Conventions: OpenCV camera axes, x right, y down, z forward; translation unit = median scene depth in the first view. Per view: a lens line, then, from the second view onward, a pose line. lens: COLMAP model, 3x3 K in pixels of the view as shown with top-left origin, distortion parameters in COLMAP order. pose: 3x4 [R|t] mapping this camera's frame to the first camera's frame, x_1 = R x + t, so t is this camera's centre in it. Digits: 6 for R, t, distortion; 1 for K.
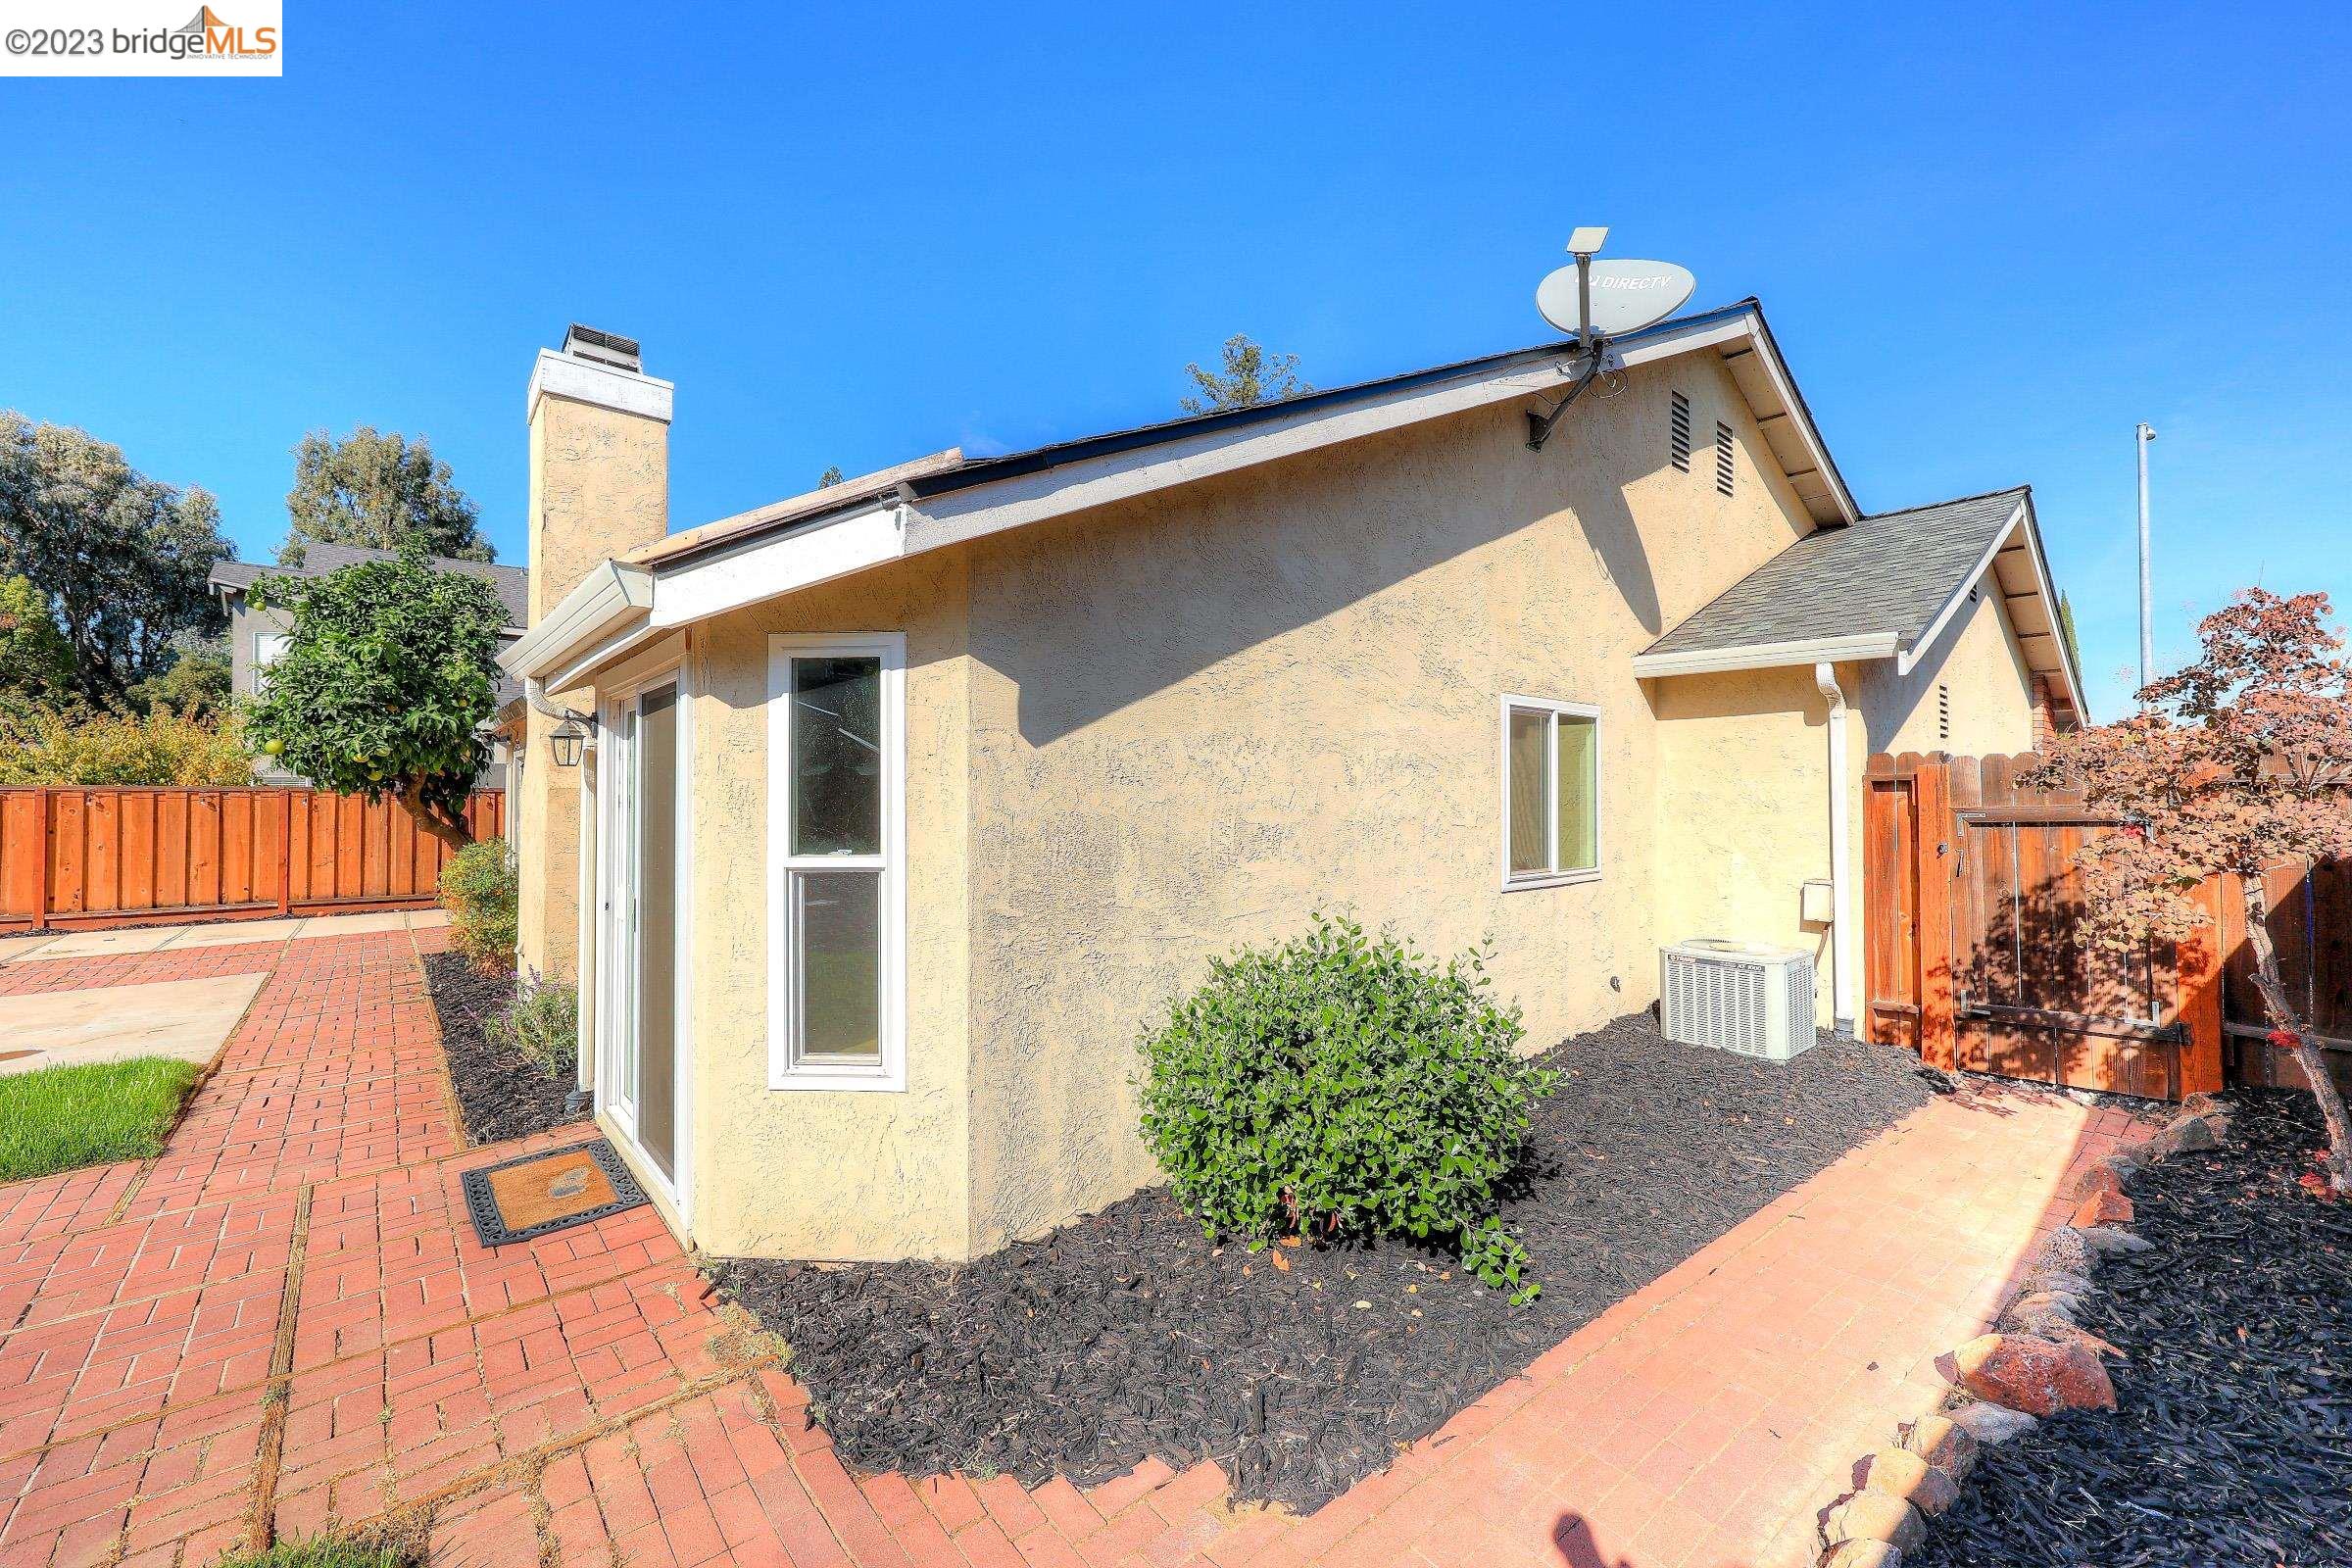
lens RADIAL K [[942.9, 0, 1176.0], [0, 942.9, 784.0], [0, 0, 1]] dist [0.002428, 0.000368]
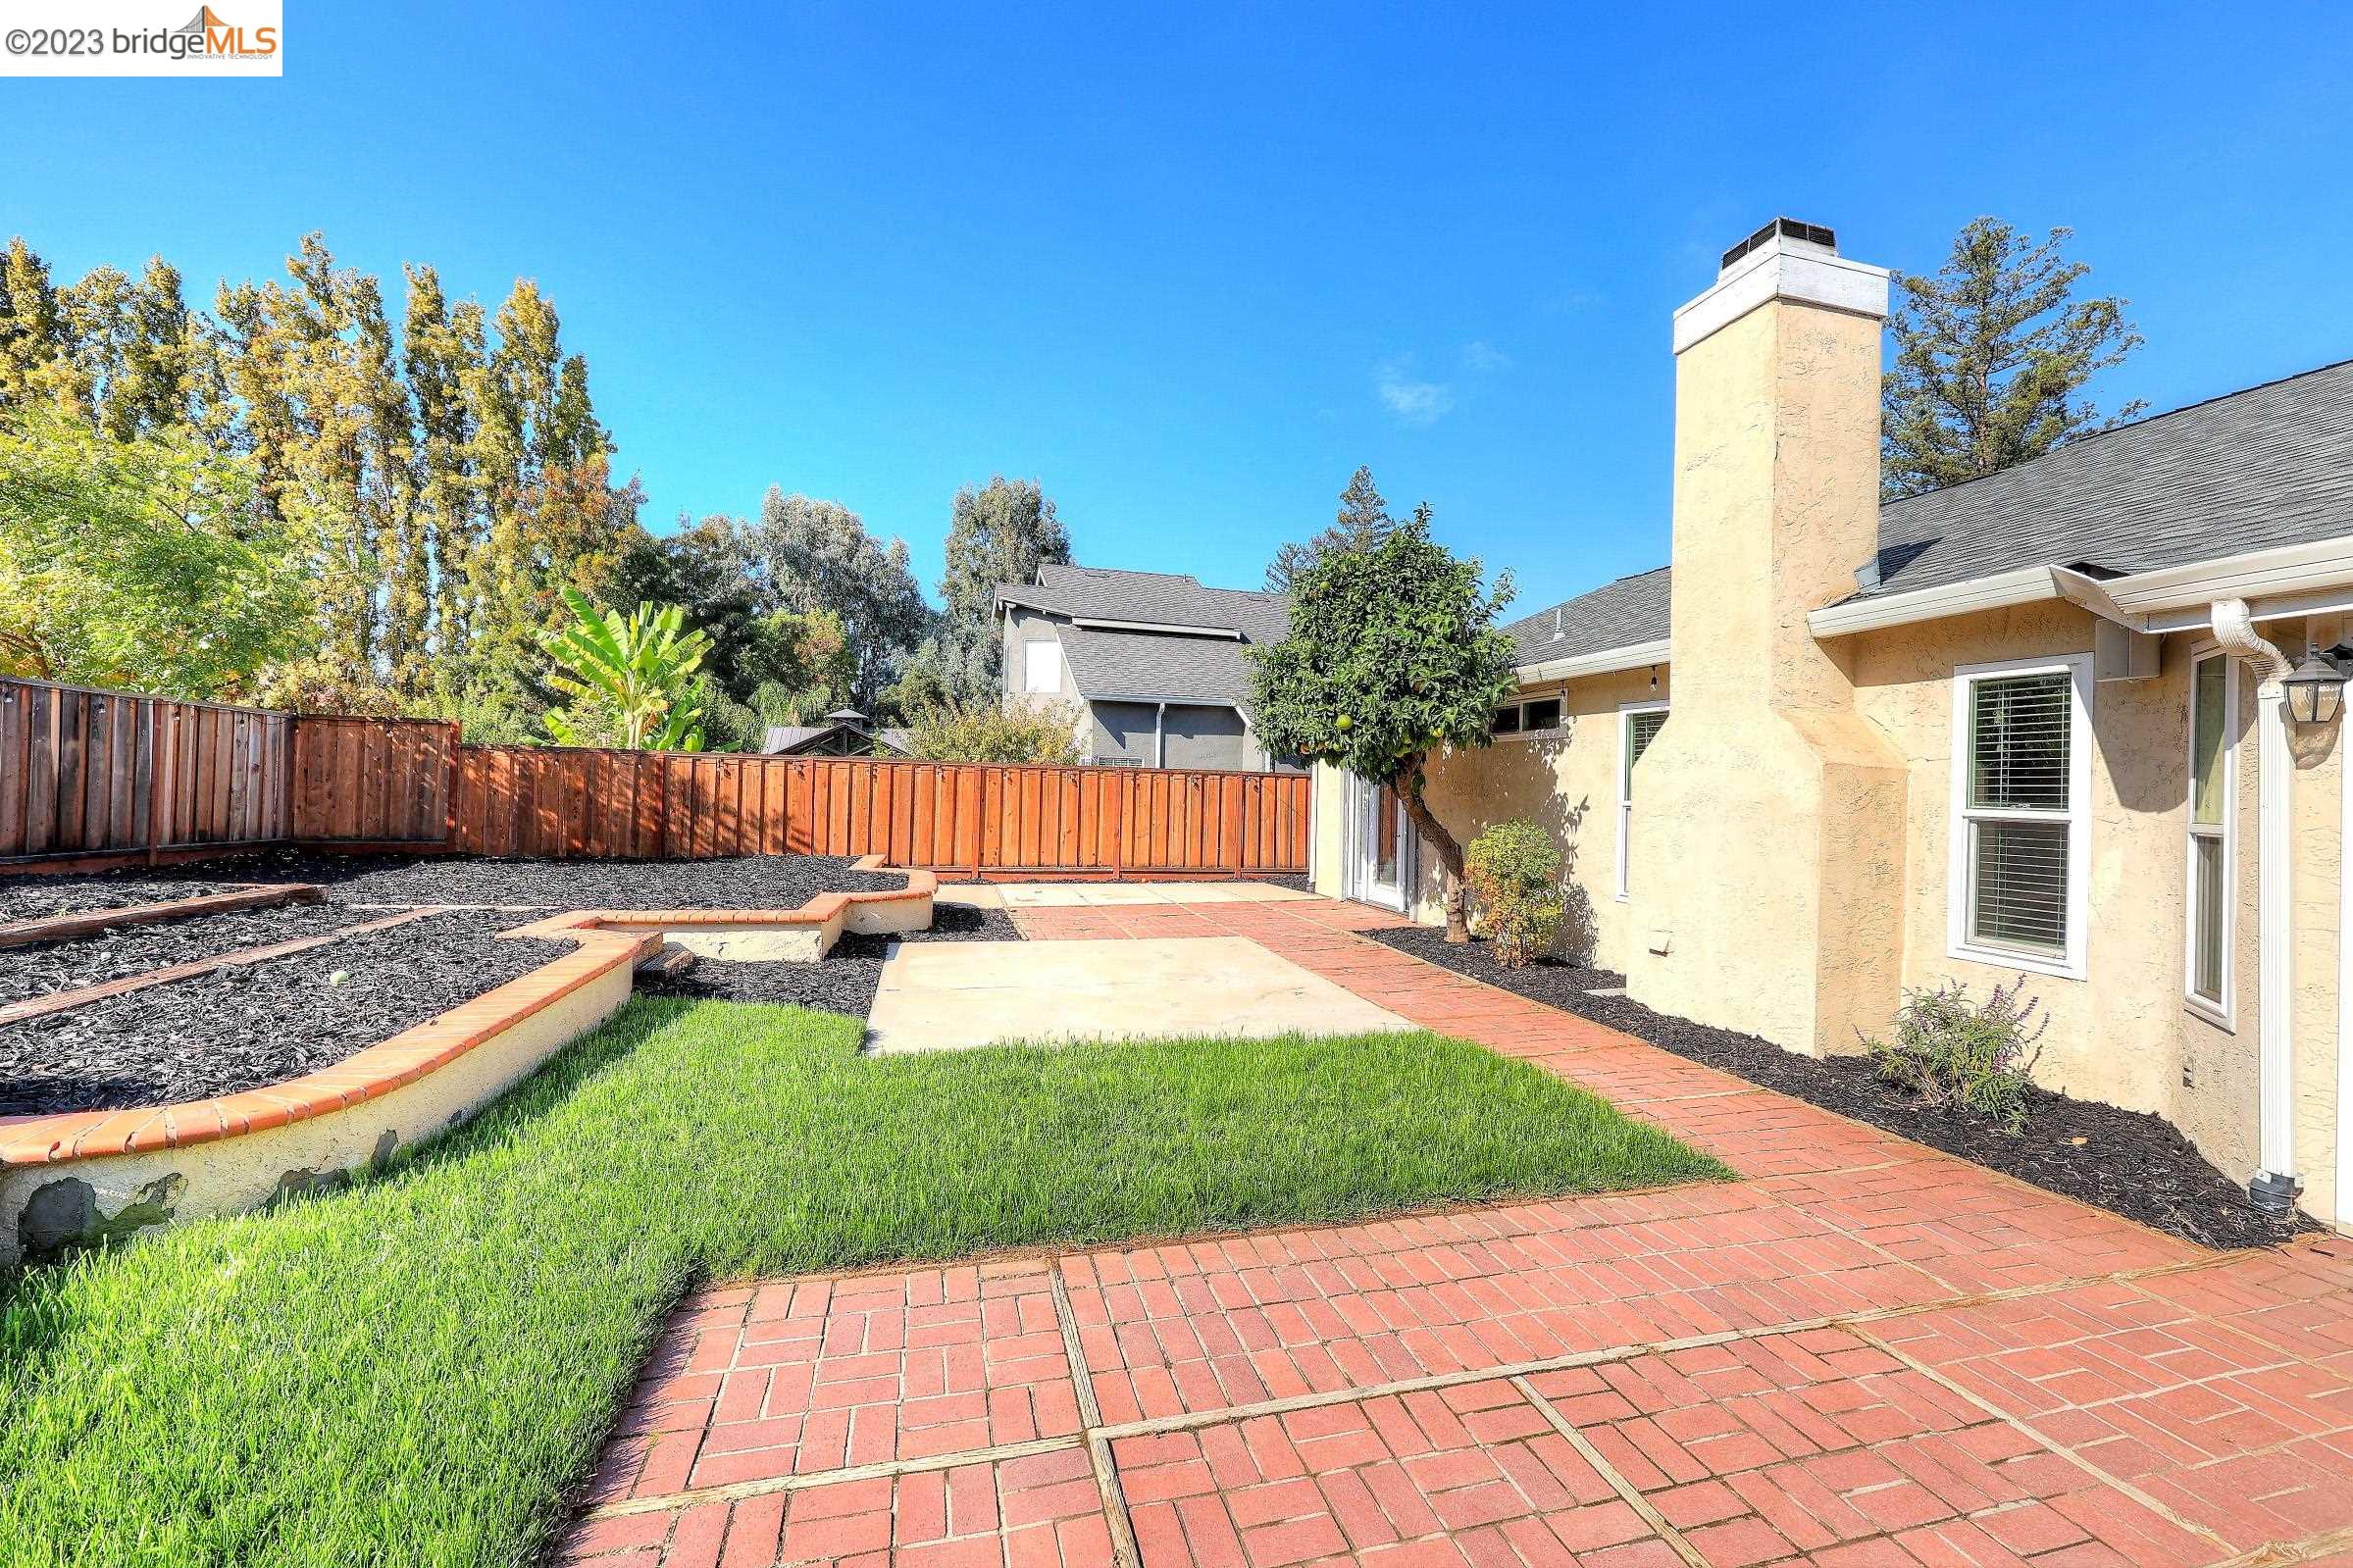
lens RADIAL K [[943.2, 0, 1176.5], [0, 943.2, 784.0], [0, 0, 1]] dist [0.002428, 0.000368]
pose [[0.901283, 0.021041, -0.432720, -0.673684], [-0.019294, 0.999778, 0.008428, 0.021829], [0.432802, 0.000752, 0.901489, 0.001602]]
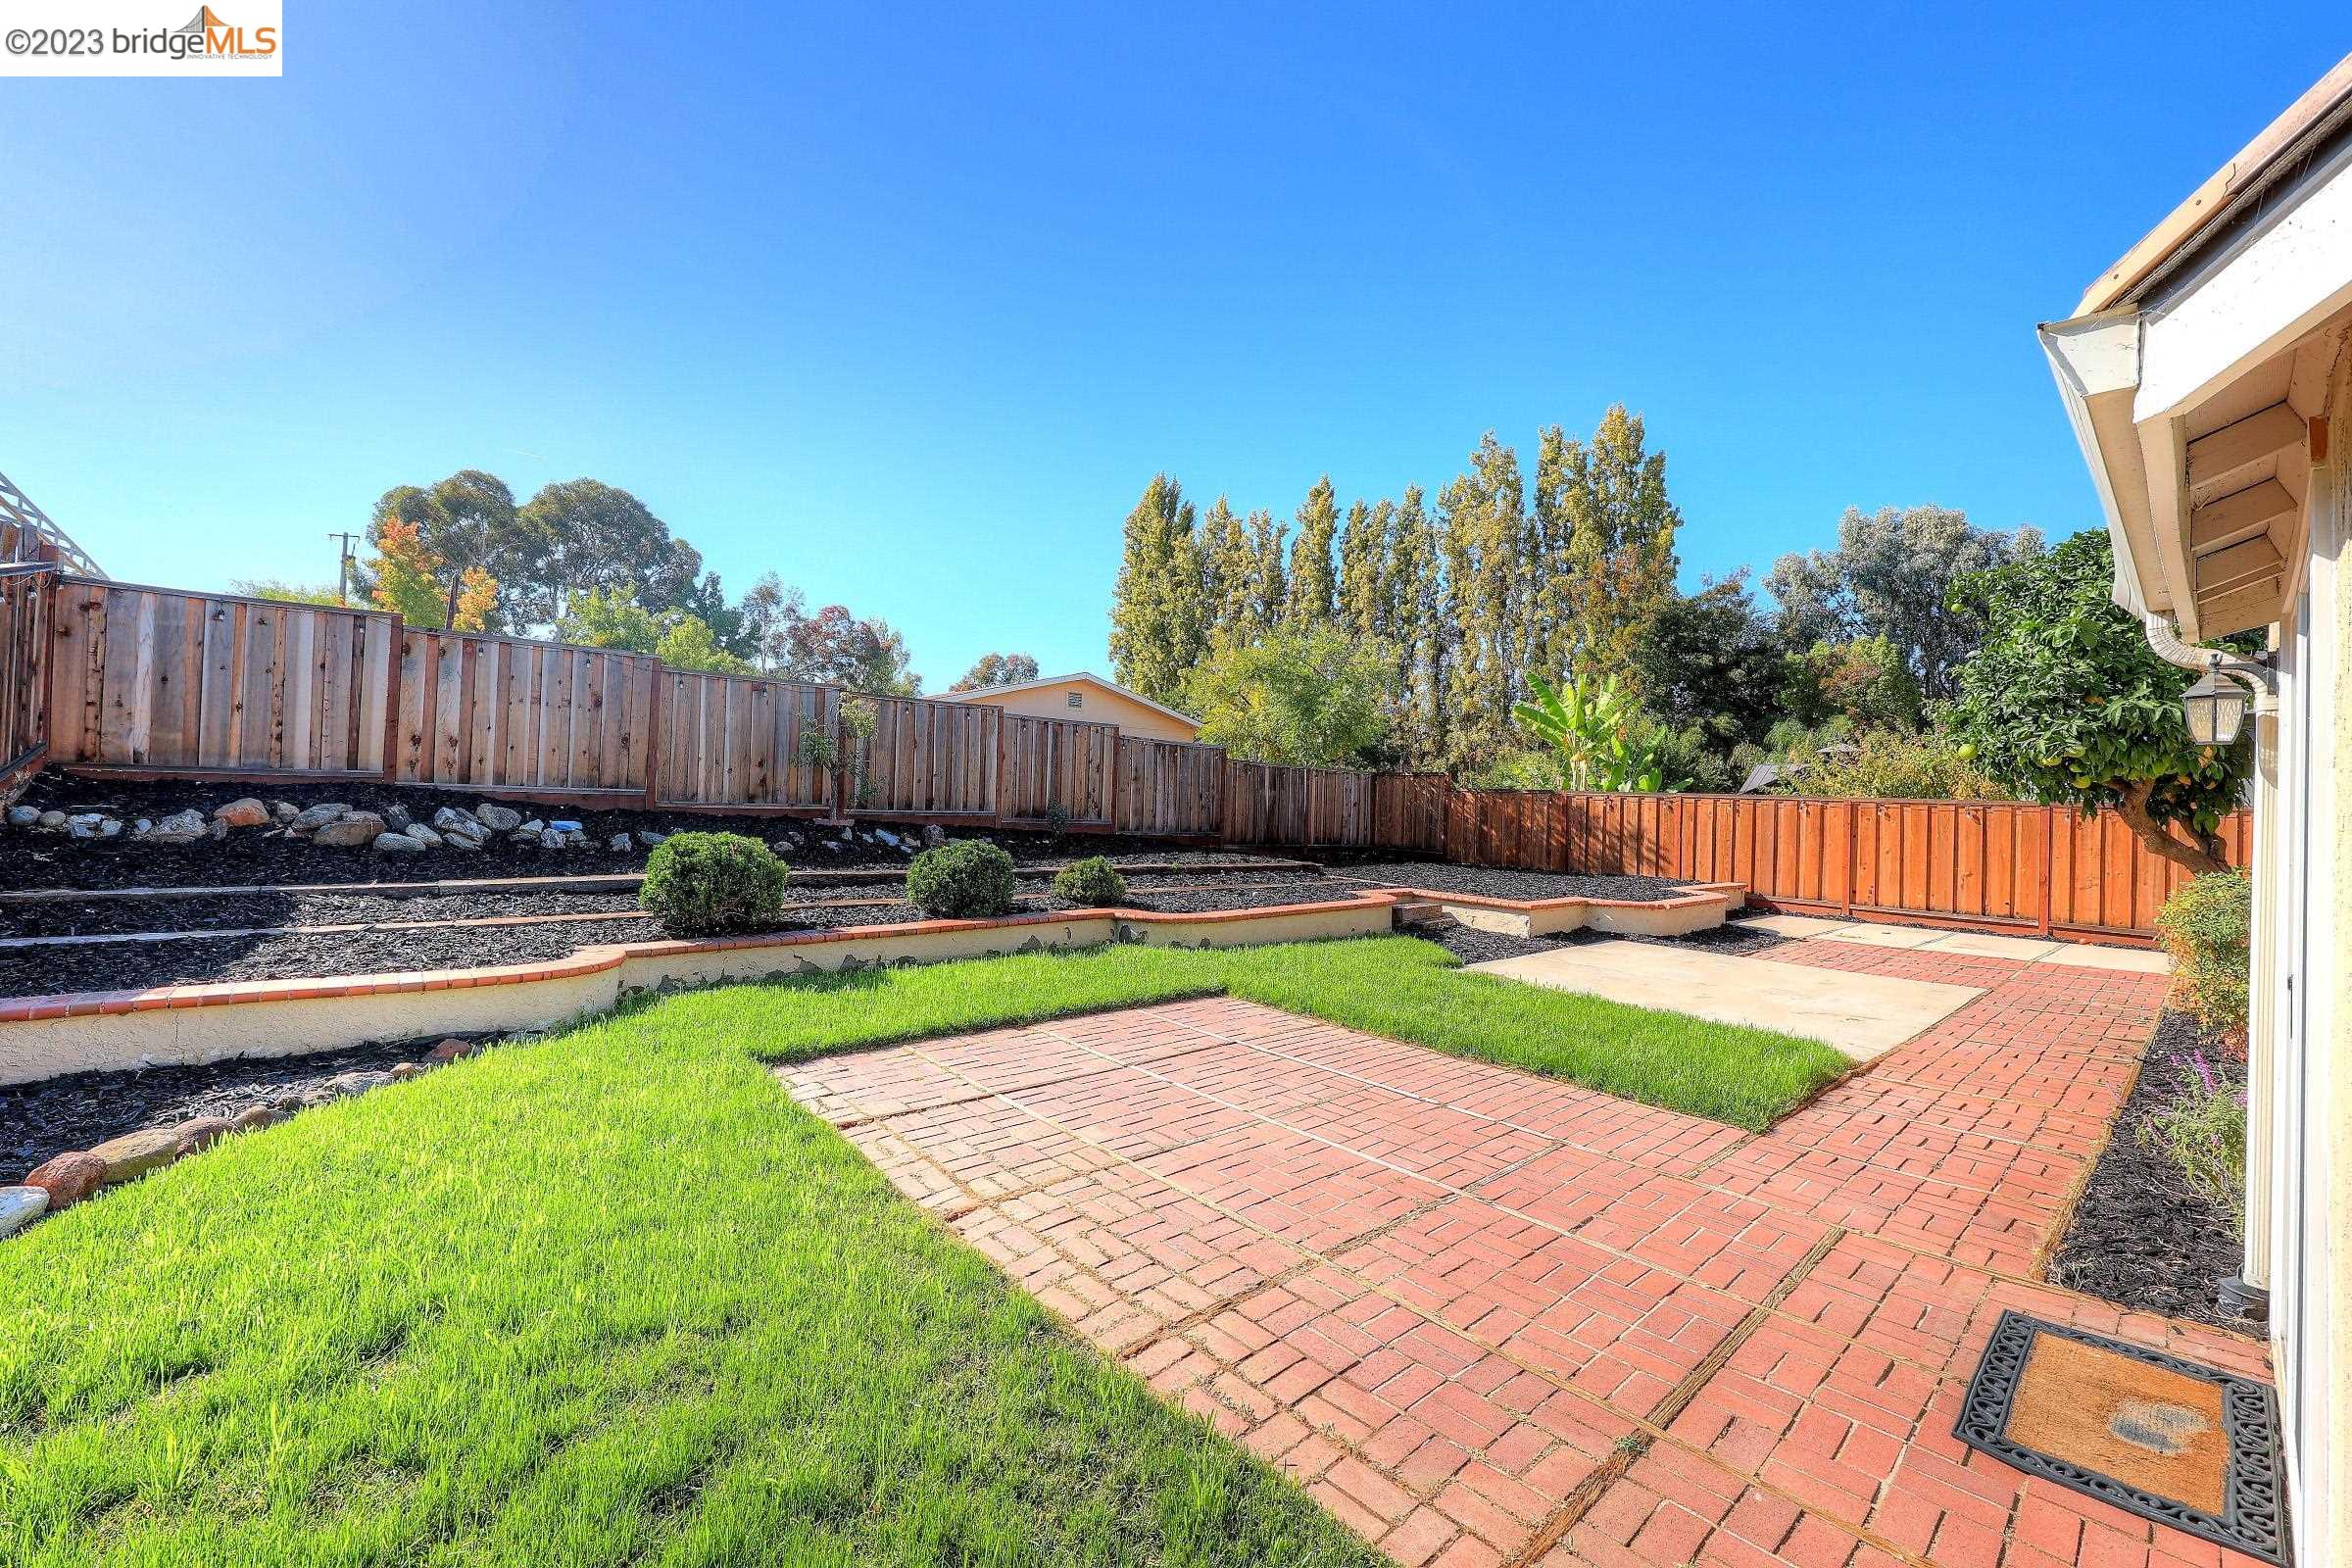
lens RADIAL K [[932.5, 0, 1177.2], [0, 932.5, 778.3], [0, 0, 1]] dist [-0.000132, -0.000417]
pose [[0.016089, -0.015213, -0.999755, -0.026564], [-0.016407, 0.999746, -0.015477, 0.014855], [0.999736, 0.016652, 0.015836, 0.187649]]
